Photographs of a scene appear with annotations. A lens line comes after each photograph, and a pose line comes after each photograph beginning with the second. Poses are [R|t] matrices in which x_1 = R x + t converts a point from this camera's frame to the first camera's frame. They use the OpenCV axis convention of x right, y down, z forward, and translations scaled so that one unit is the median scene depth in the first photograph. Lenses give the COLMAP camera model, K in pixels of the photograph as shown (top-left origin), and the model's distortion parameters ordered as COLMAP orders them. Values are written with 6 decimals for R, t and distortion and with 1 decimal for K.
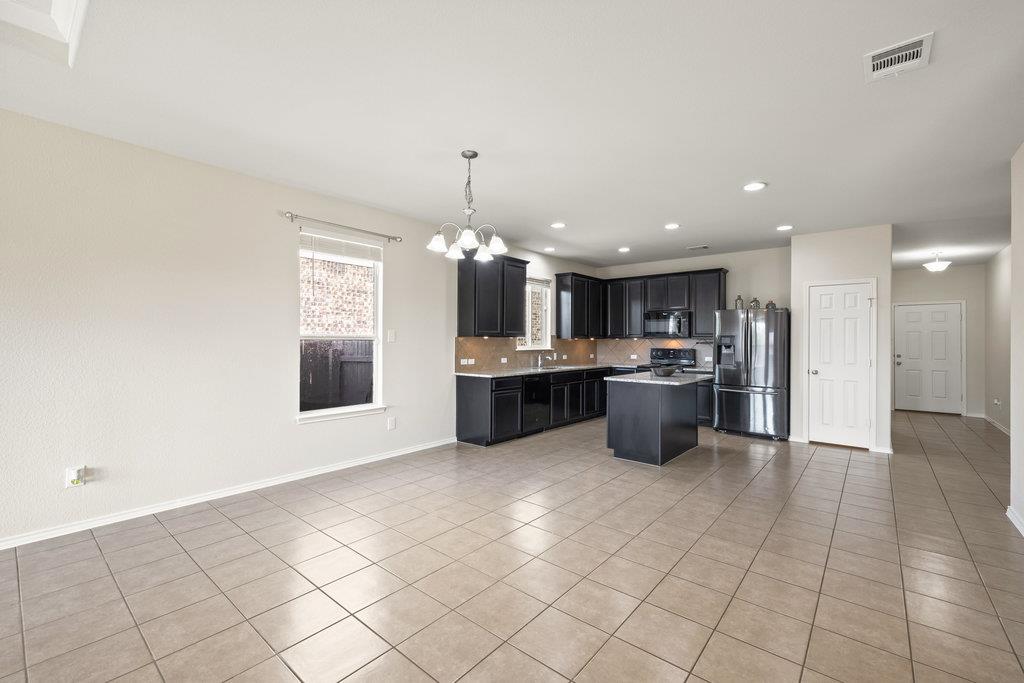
lens RADIAL K [[431.7, 0, 512.1], [0, 431.7, 338.2], [0, 0, 1]] dist [0.000731, 0.000199]
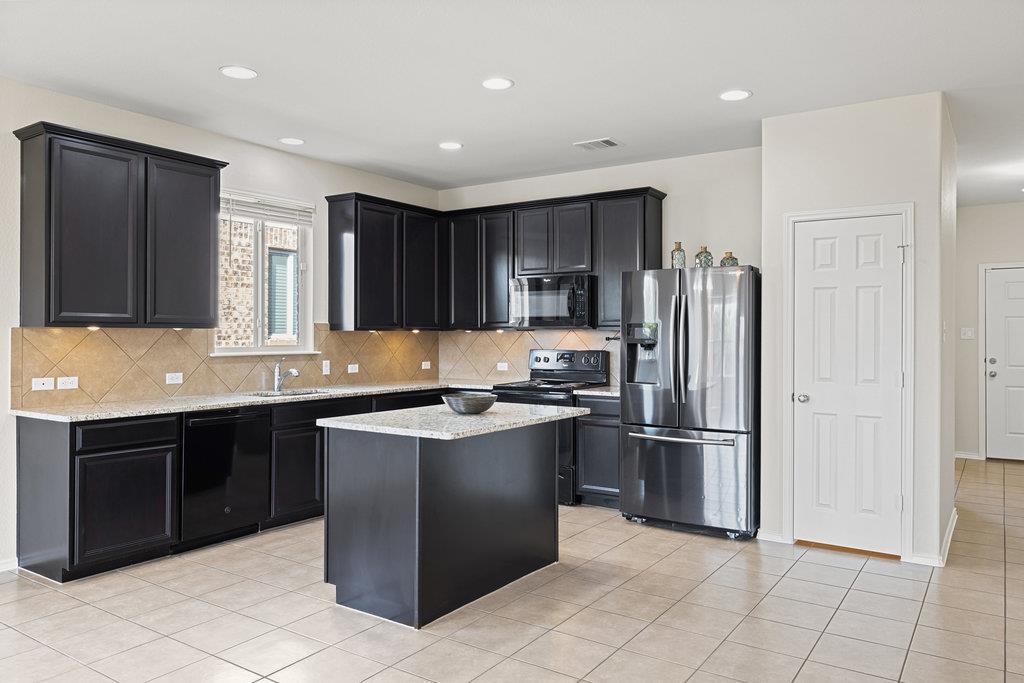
lens RADIAL K [[726.1, 0, 511.8], [0, 726.1, 332.9], [0, 0, 1]] dist [-0.002748, 0.000360]
pose [[0.994543, -0.002235, 0.104303, 0.276432], [0.001779, 0.999988, 0.004461, 0.000663], [-0.104312, -0.004251, 0.994536, 0.212679]]
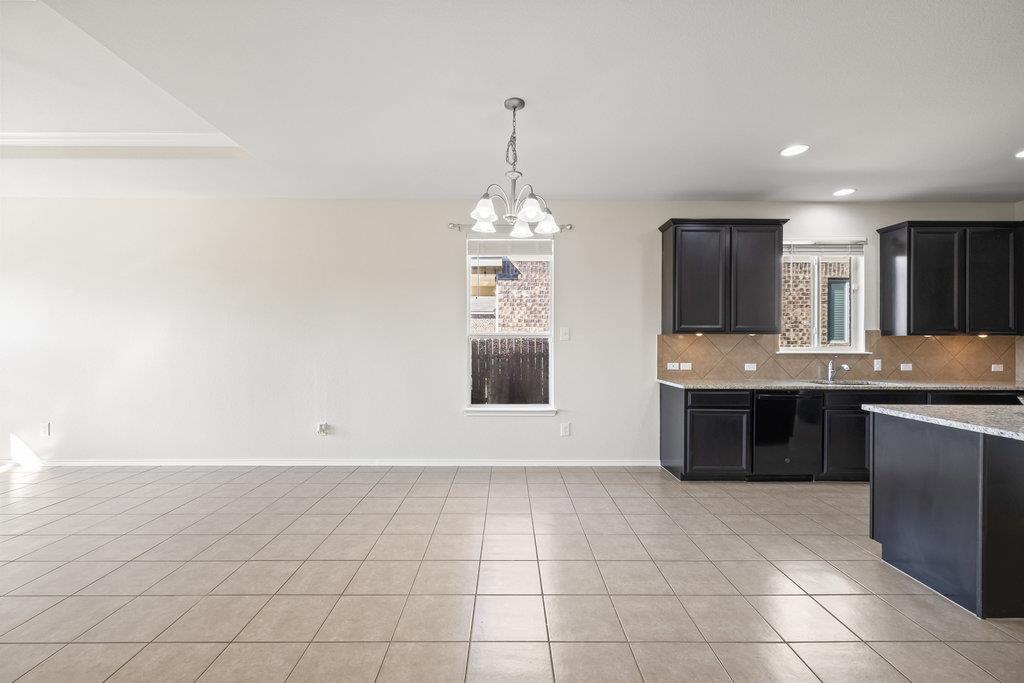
lens RADIAL K [[428.7, 0, 510.5], [0, 428.7, 341.4], [0, 0, 1]] dist [0.000954, 0.000373]
pose [[0.649698, -0.001655, -0.760190, 0.279175], [0.004319, 0.999990, 0.001515, 0.007418], [0.760180, -0.004267, 0.649699, 0.264655]]
